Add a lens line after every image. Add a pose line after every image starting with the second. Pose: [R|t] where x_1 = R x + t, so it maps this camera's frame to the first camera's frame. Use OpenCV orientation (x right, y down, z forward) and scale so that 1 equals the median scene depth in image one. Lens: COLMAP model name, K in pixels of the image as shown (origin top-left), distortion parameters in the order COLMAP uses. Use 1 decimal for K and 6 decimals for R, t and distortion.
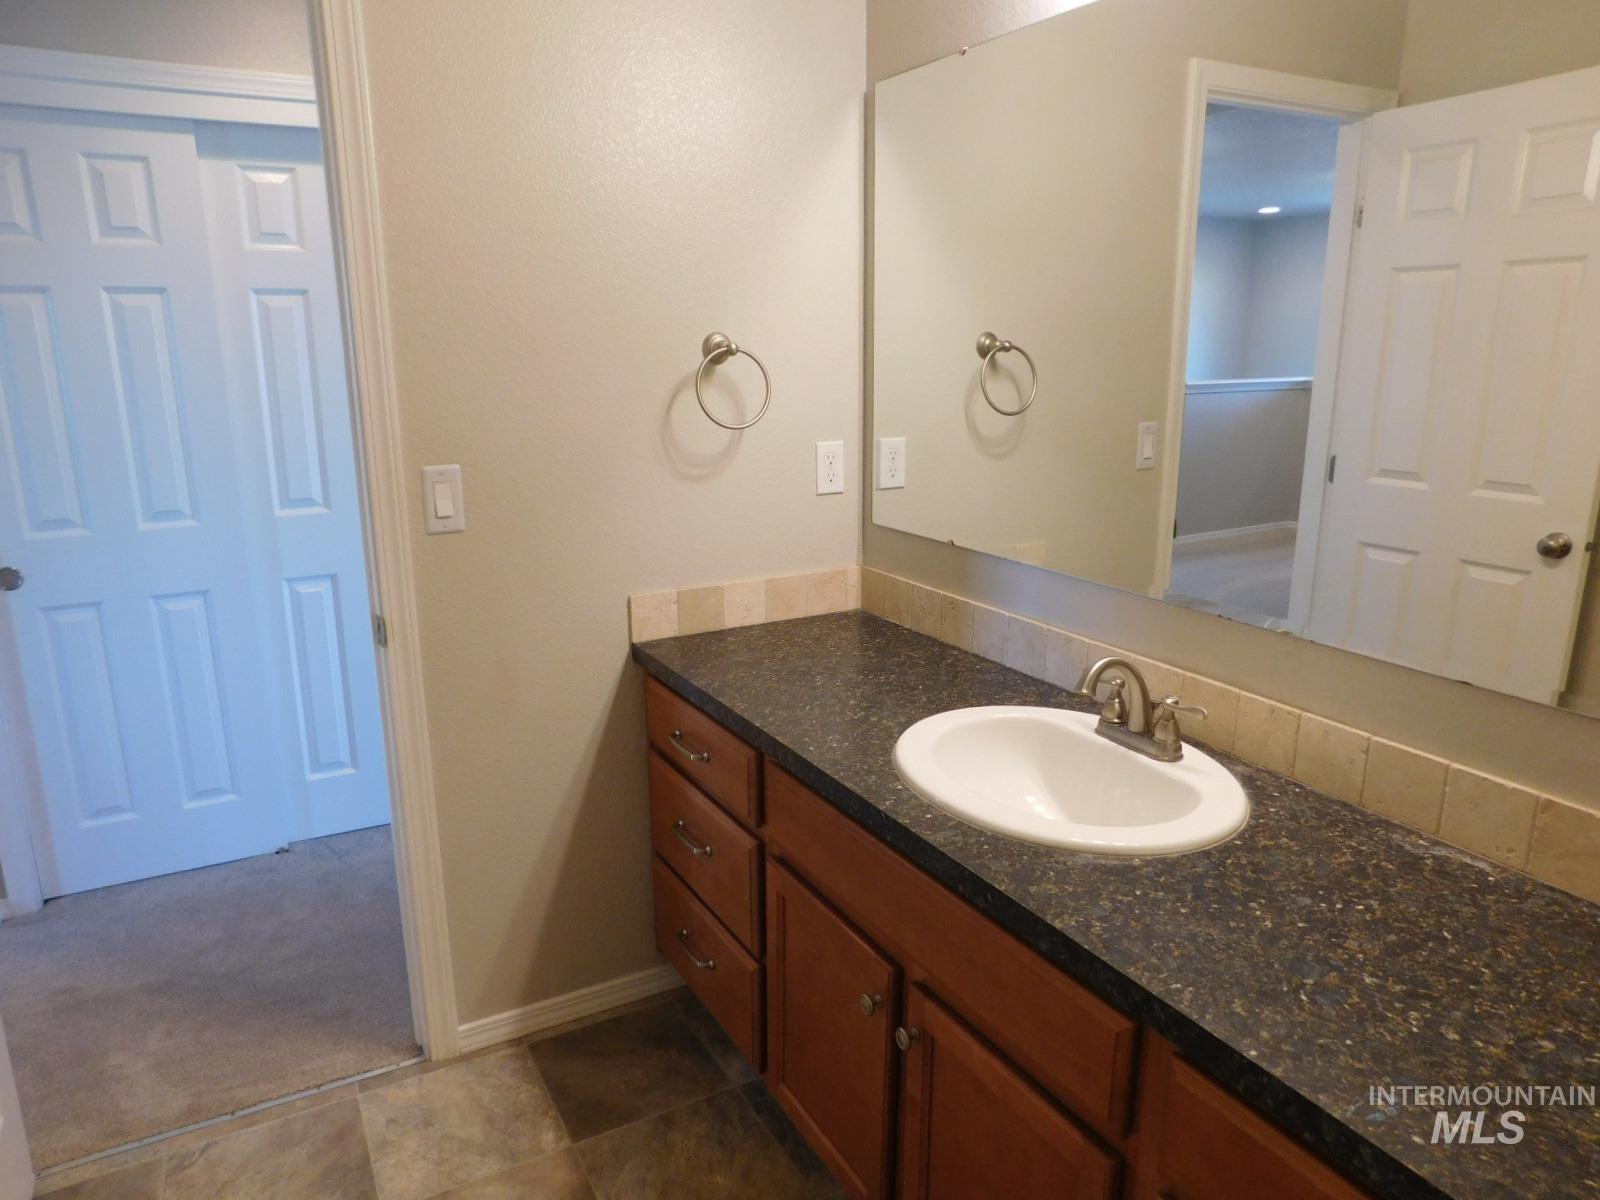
lens RADIAL K [[1054.7, 0, 789.9], [0, 1054.7, 601.7], [0, 0, 1]] dist [-0.088060, 0.057517]
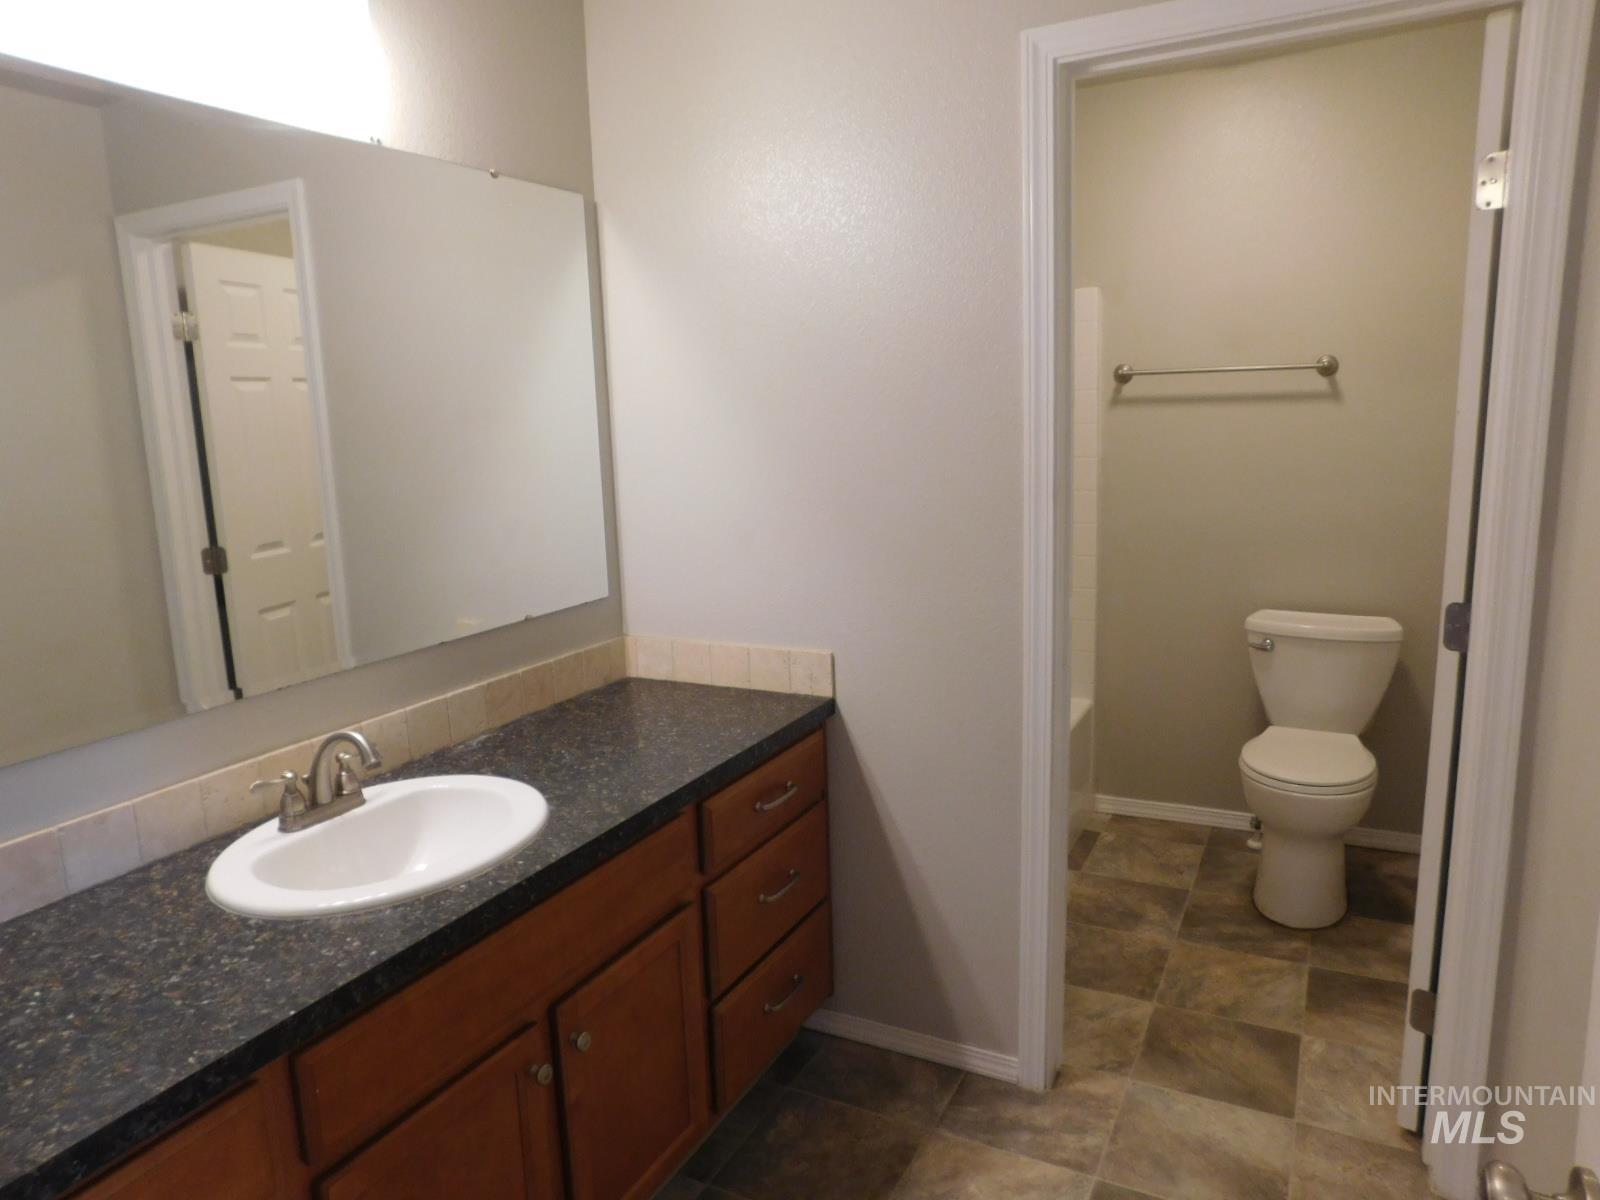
lens RADIAL K [[1054.7, 0, 789.9], [0, 1054.7, 601.7], [0, 0, 1]] dist [-0.088060, 0.057517]
pose [[-0.550741, -0.125989, 0.825113, -0.862348], [0.239701, 0.923029, 0.300934, -0.299812], [-0.799517, 0.363517, -0.478150, 1.151528]]
